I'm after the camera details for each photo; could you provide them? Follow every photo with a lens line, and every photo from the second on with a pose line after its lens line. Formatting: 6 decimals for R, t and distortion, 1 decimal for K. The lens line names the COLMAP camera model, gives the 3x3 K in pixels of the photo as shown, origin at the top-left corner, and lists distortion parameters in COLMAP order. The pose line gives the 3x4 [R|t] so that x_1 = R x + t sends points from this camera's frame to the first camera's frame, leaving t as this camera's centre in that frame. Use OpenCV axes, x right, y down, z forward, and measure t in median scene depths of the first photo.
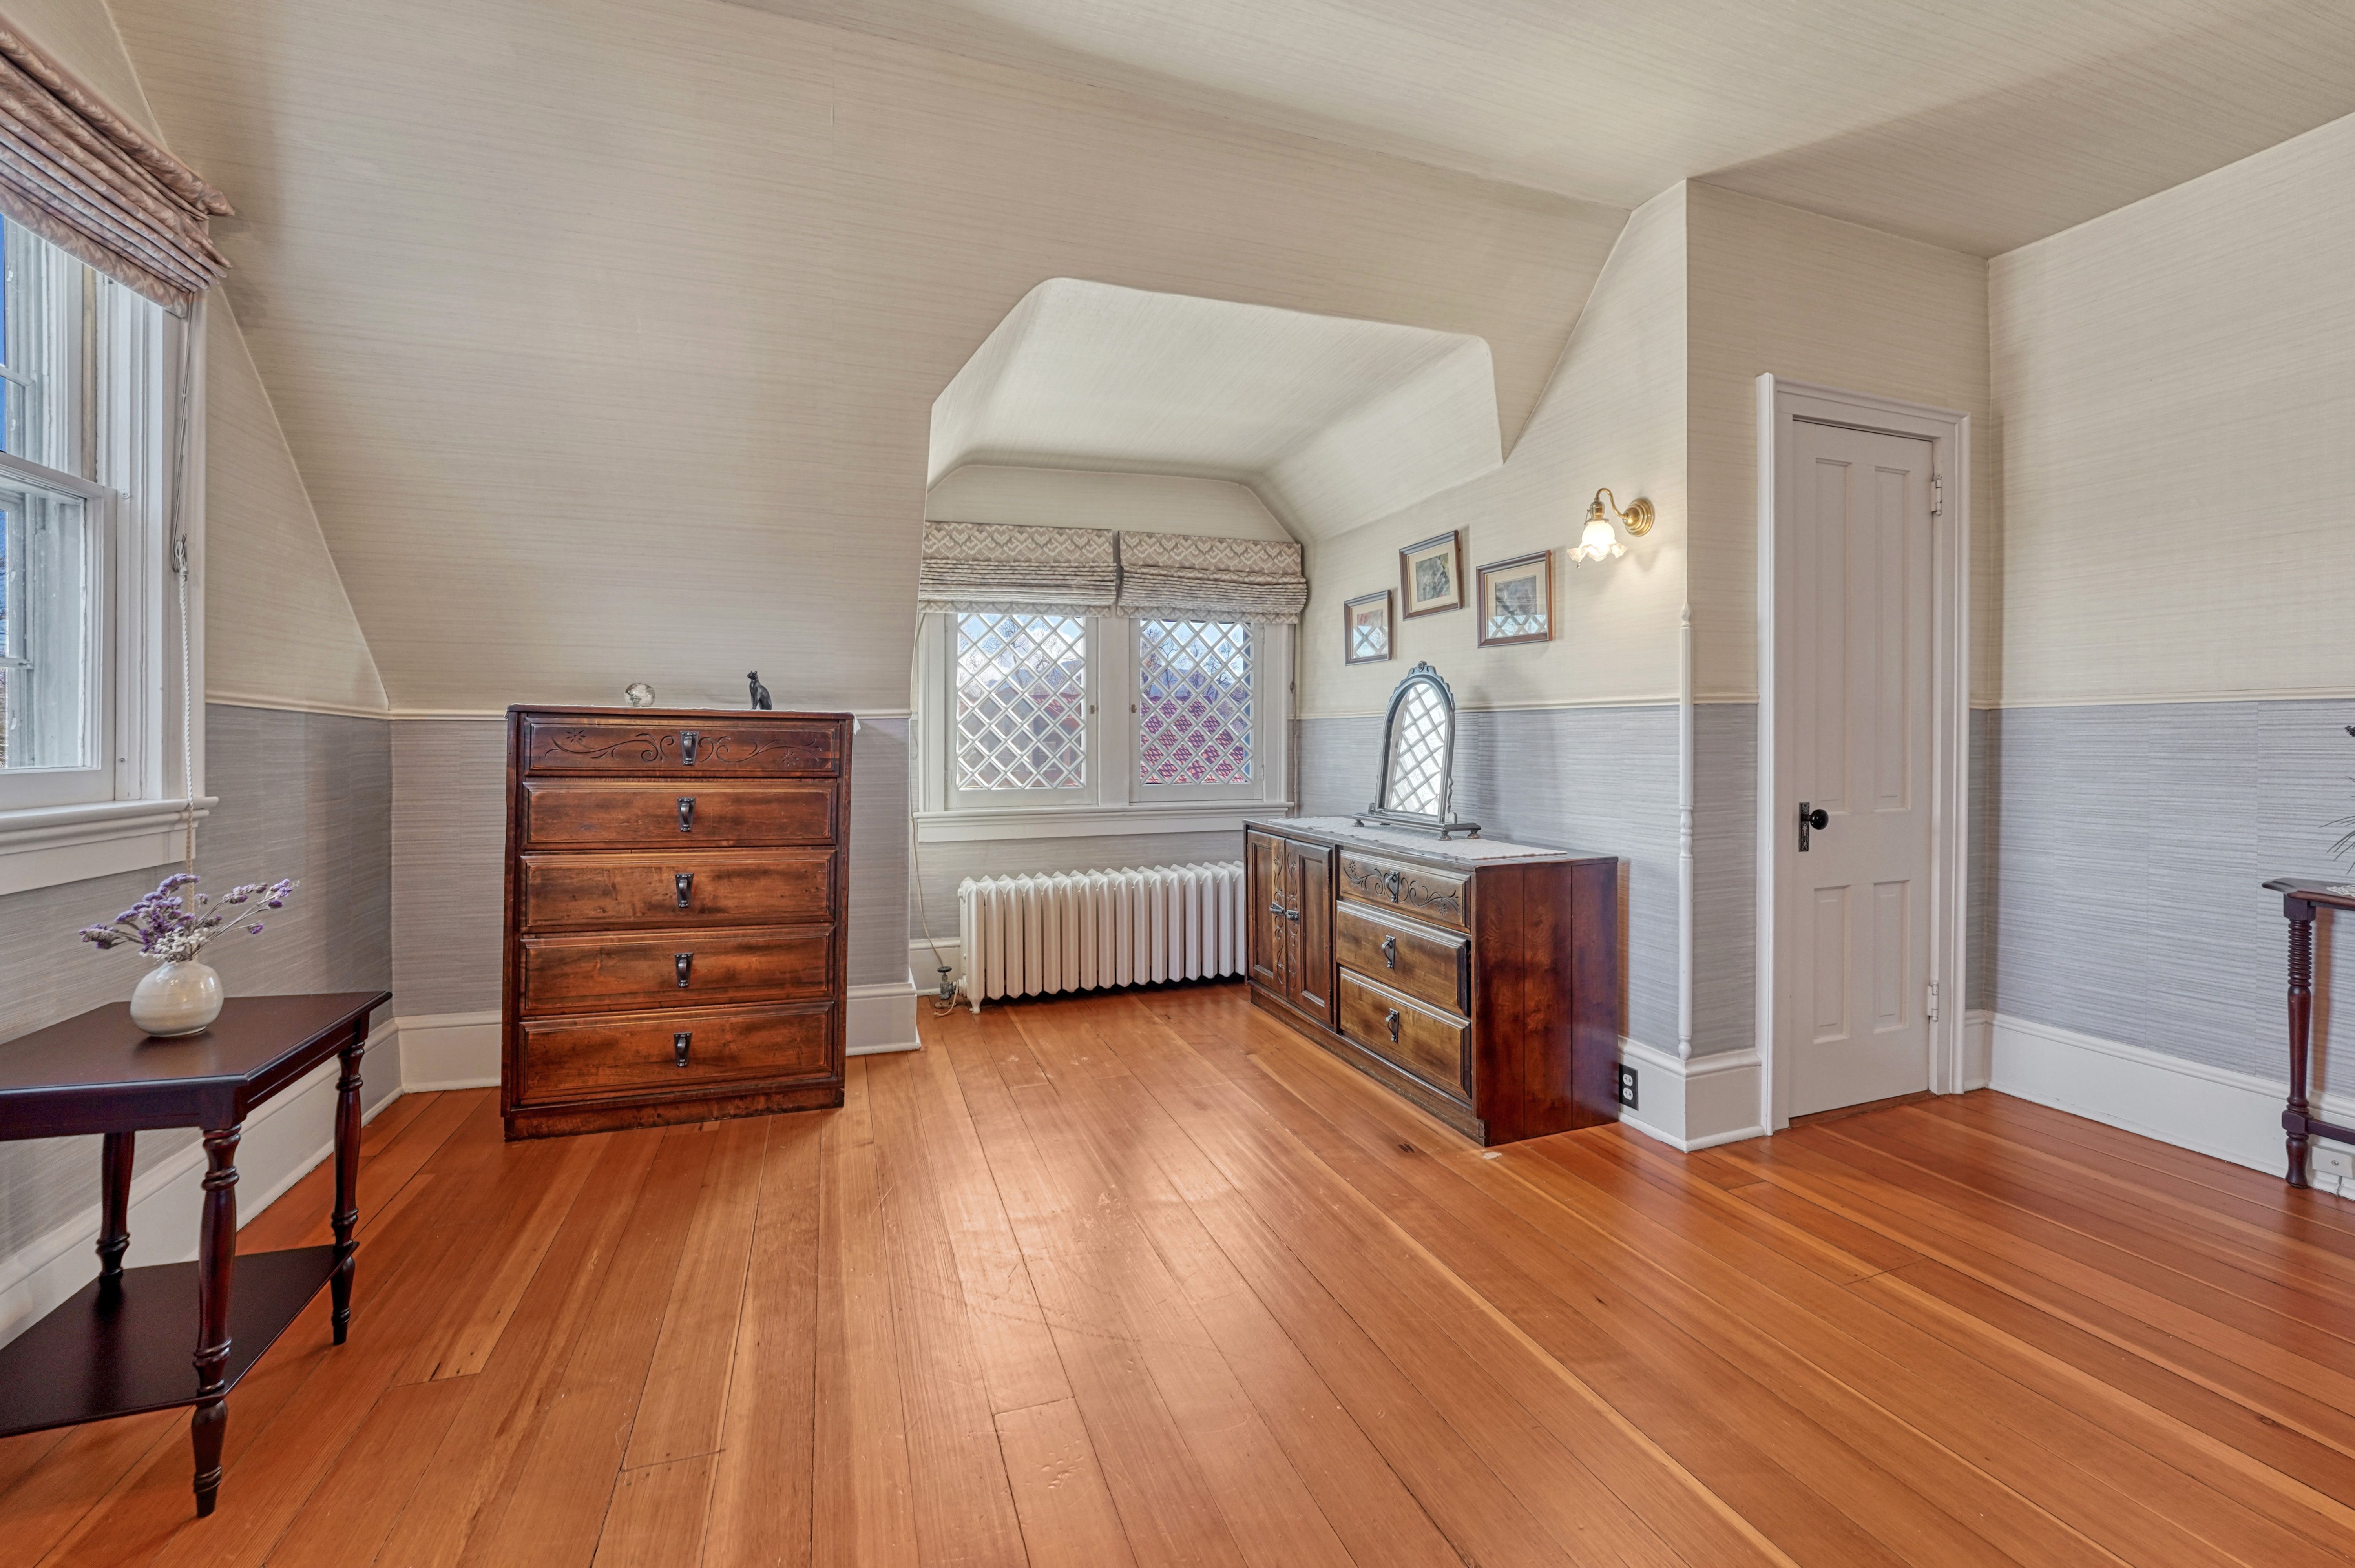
lens RADIAL K [[971.4, 0, 1179.3], [0, 971.4, 742.9], [0, 0, 1]] dist [-0.014035, 0.002147]
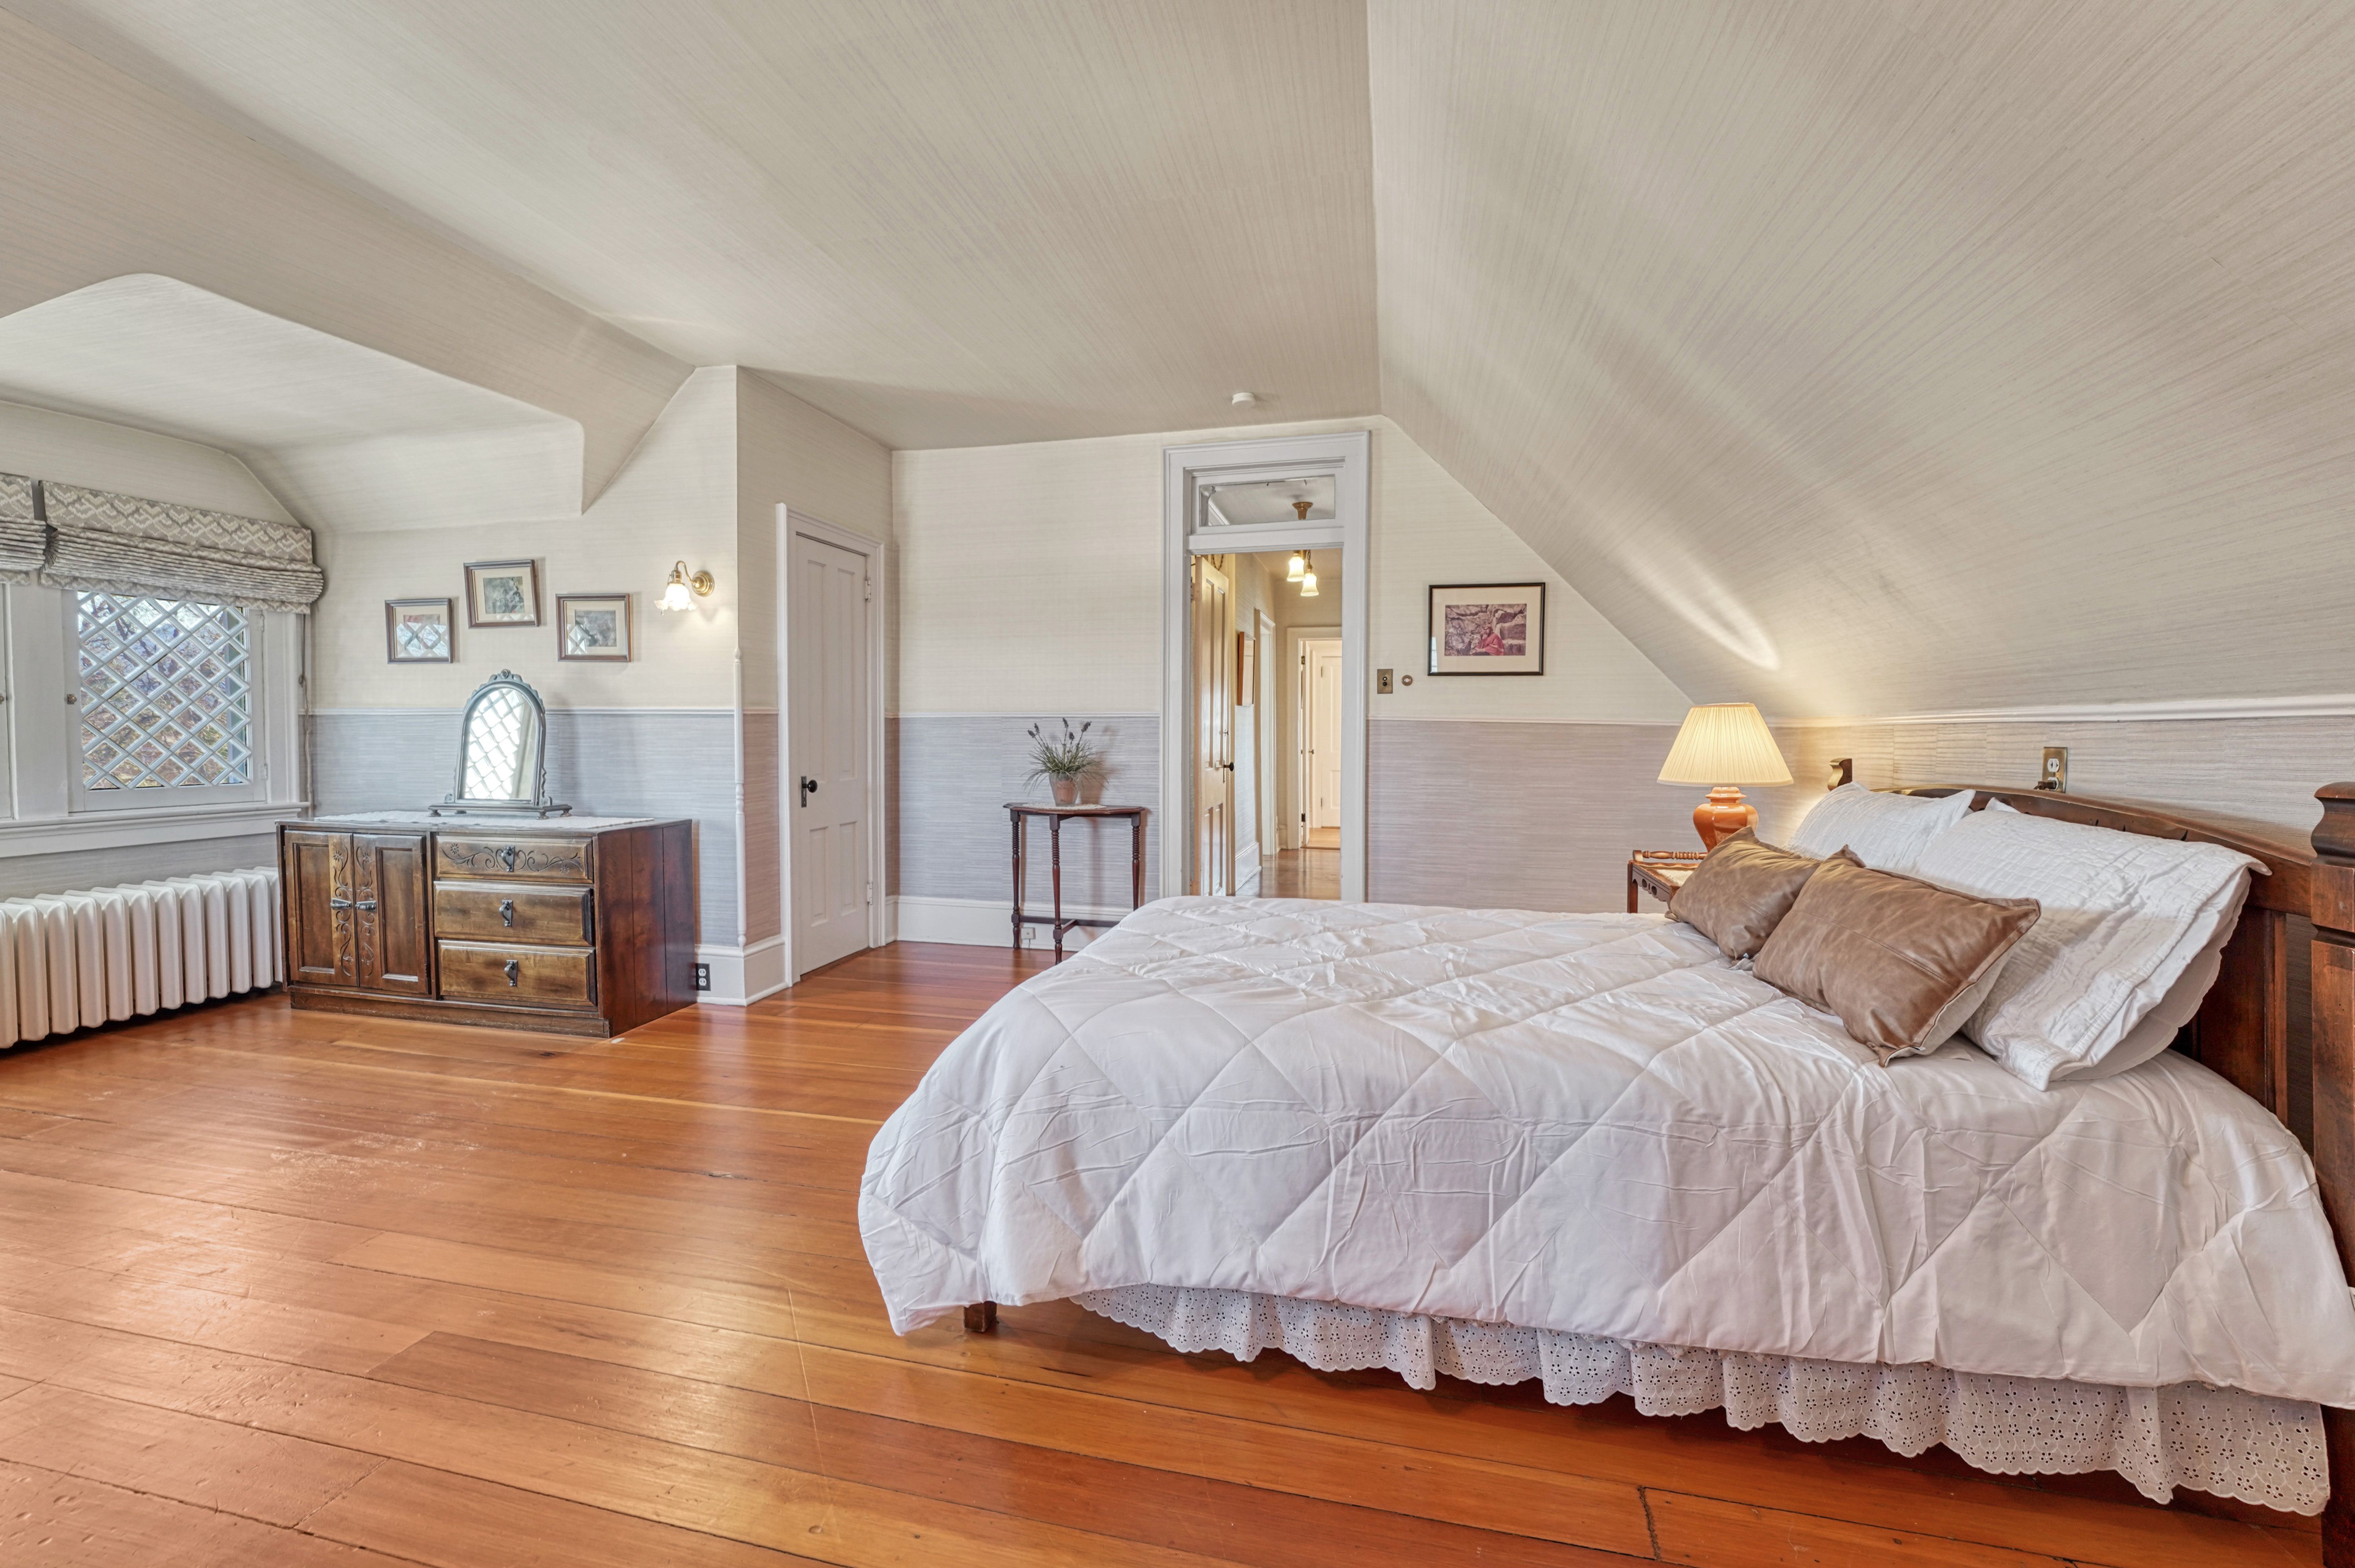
lens RADIAL K [[971.5, 0, 1176.4], [0, 971.5, 776.4], [0, 0, 1]] dist [-0.014035, 0.002147]
pose [[0.536878, -0.037380, 0.842831, -0.352854], [0.000704, 0.999037, 0.043859, -0.007258], [-0.843660, -0.022953, 0.536388, -0.356714]]
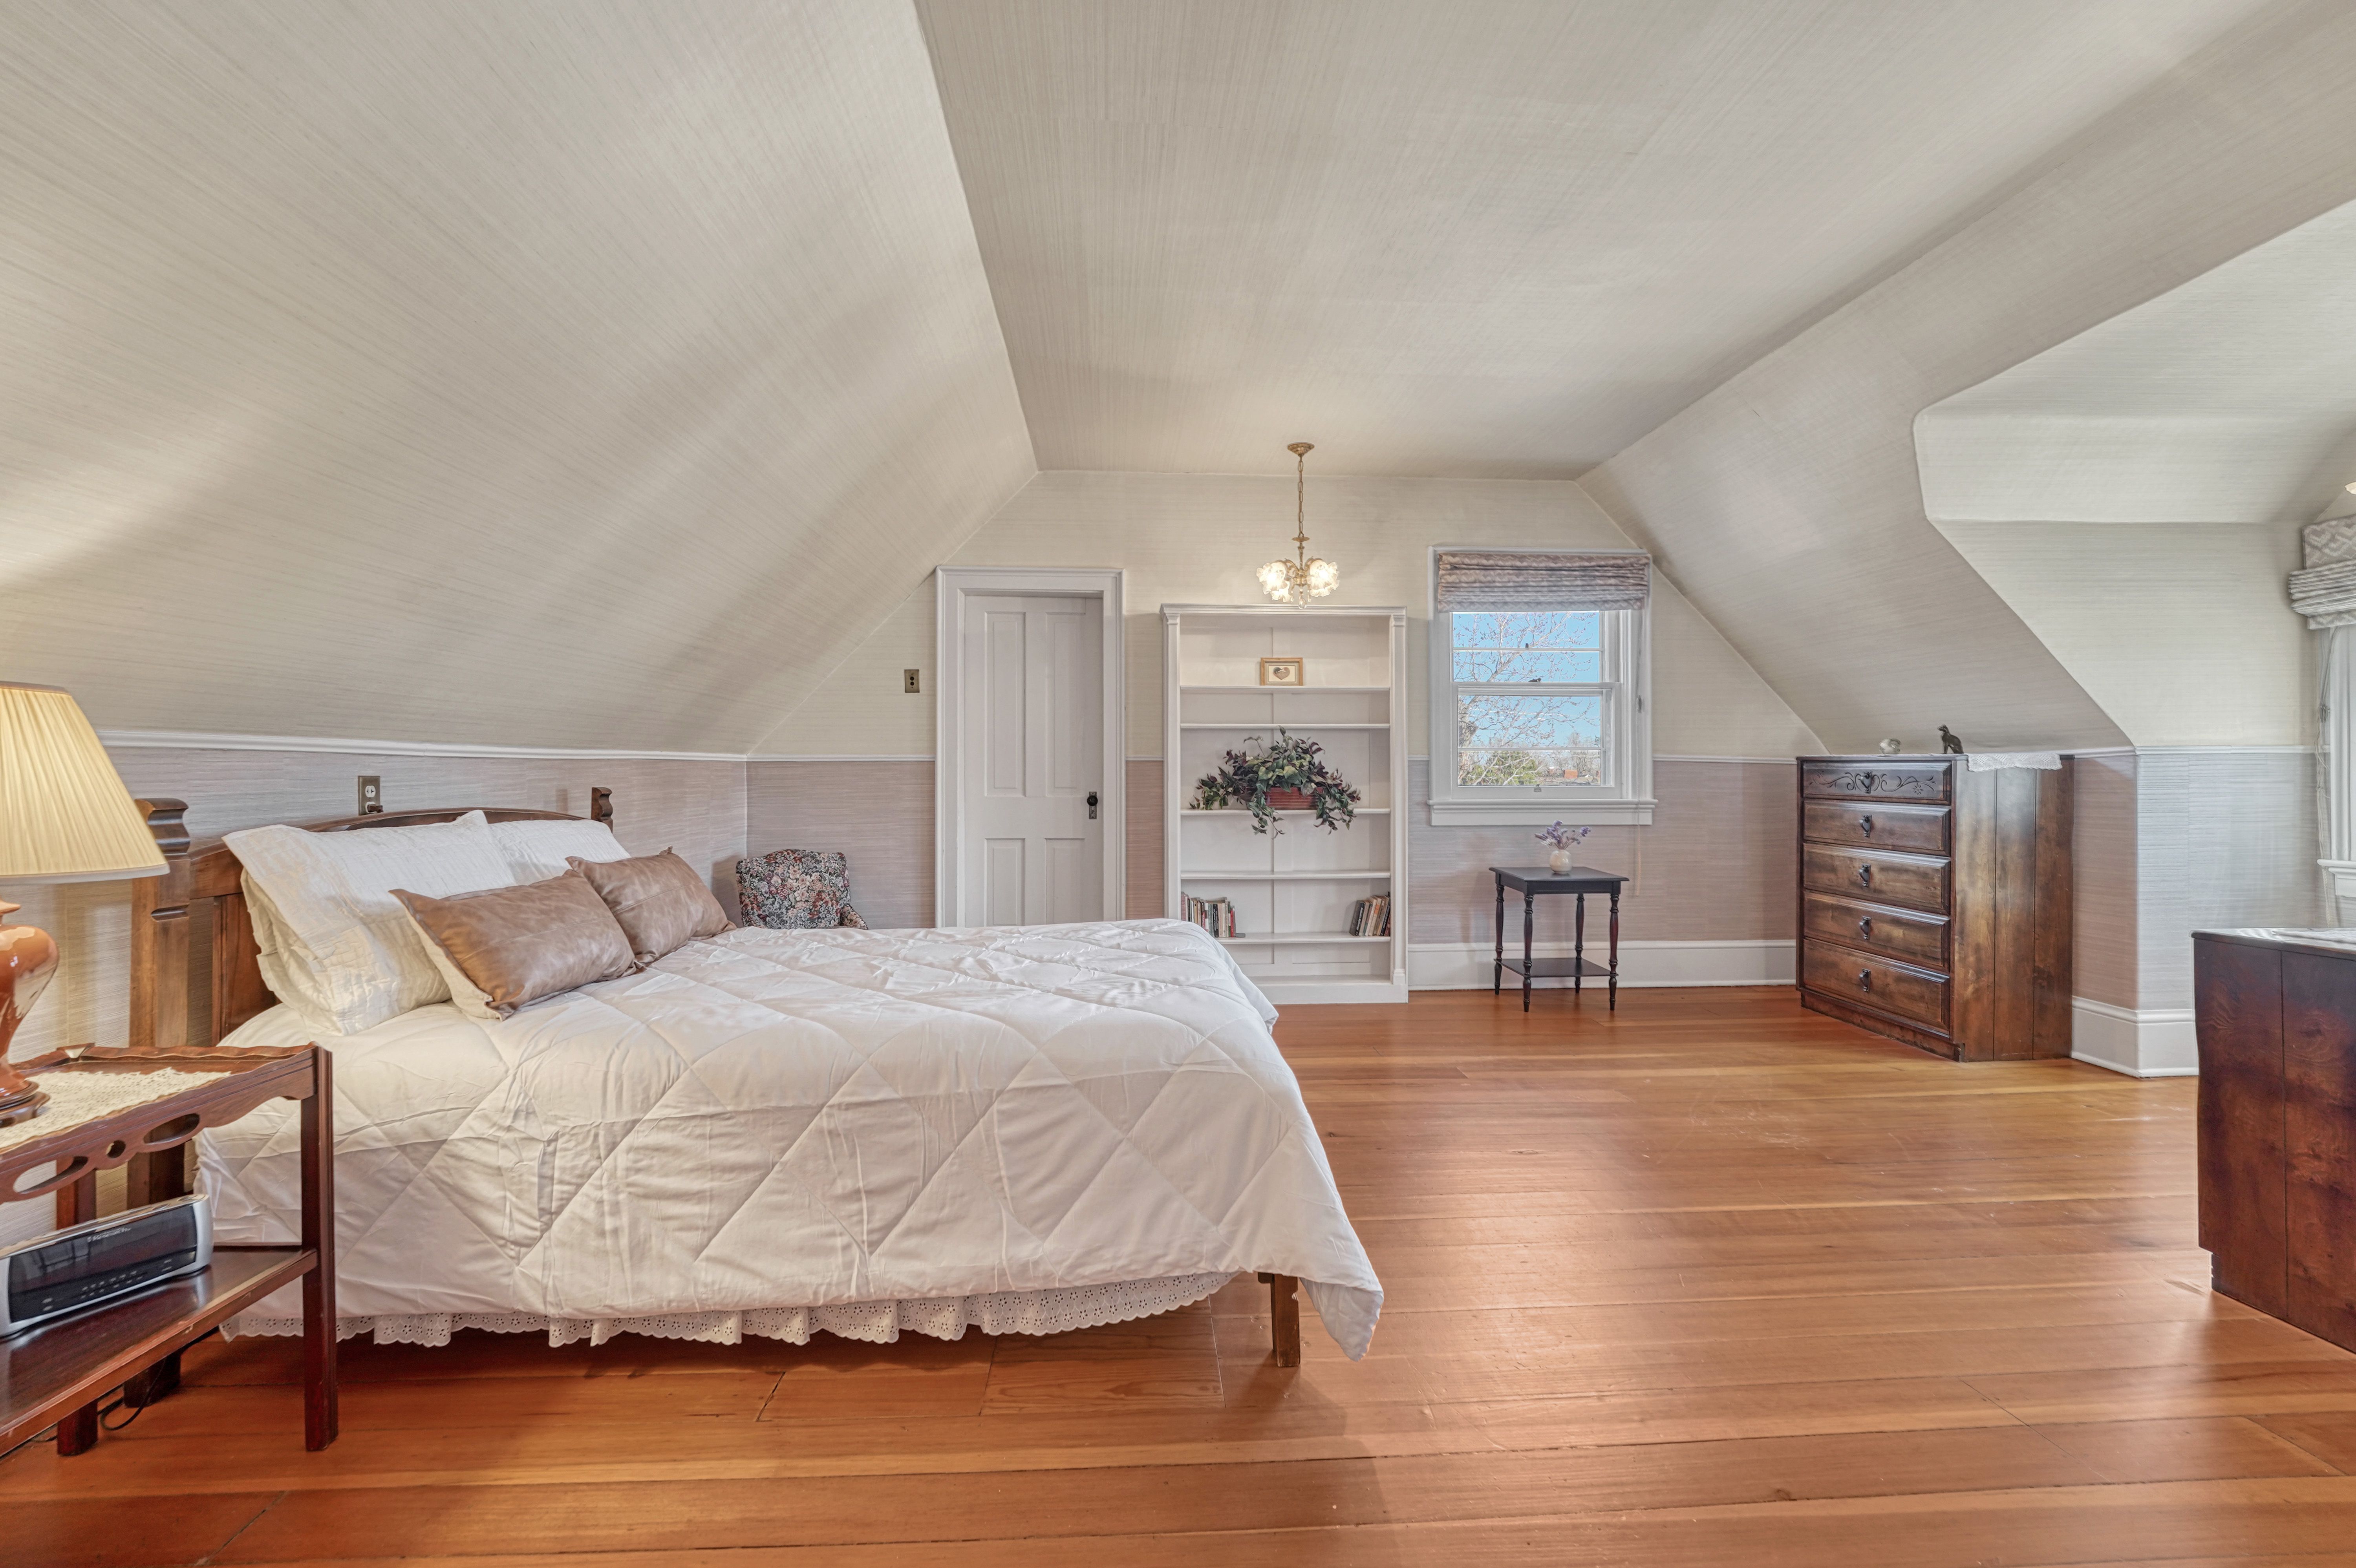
lens RADIAL K [[940.8, 0, 1175.6], [0, 940.8, 780.5], [0, 0, 1]] dist [0.000451, 0.000044]
pose [[-0.276291, 0.004835, -0.961062, 1.167364], [-0.003769, 0.999974, 0.006114, -0.000947], [0.961067, 0.005312, -0.276265, 0.356100]]
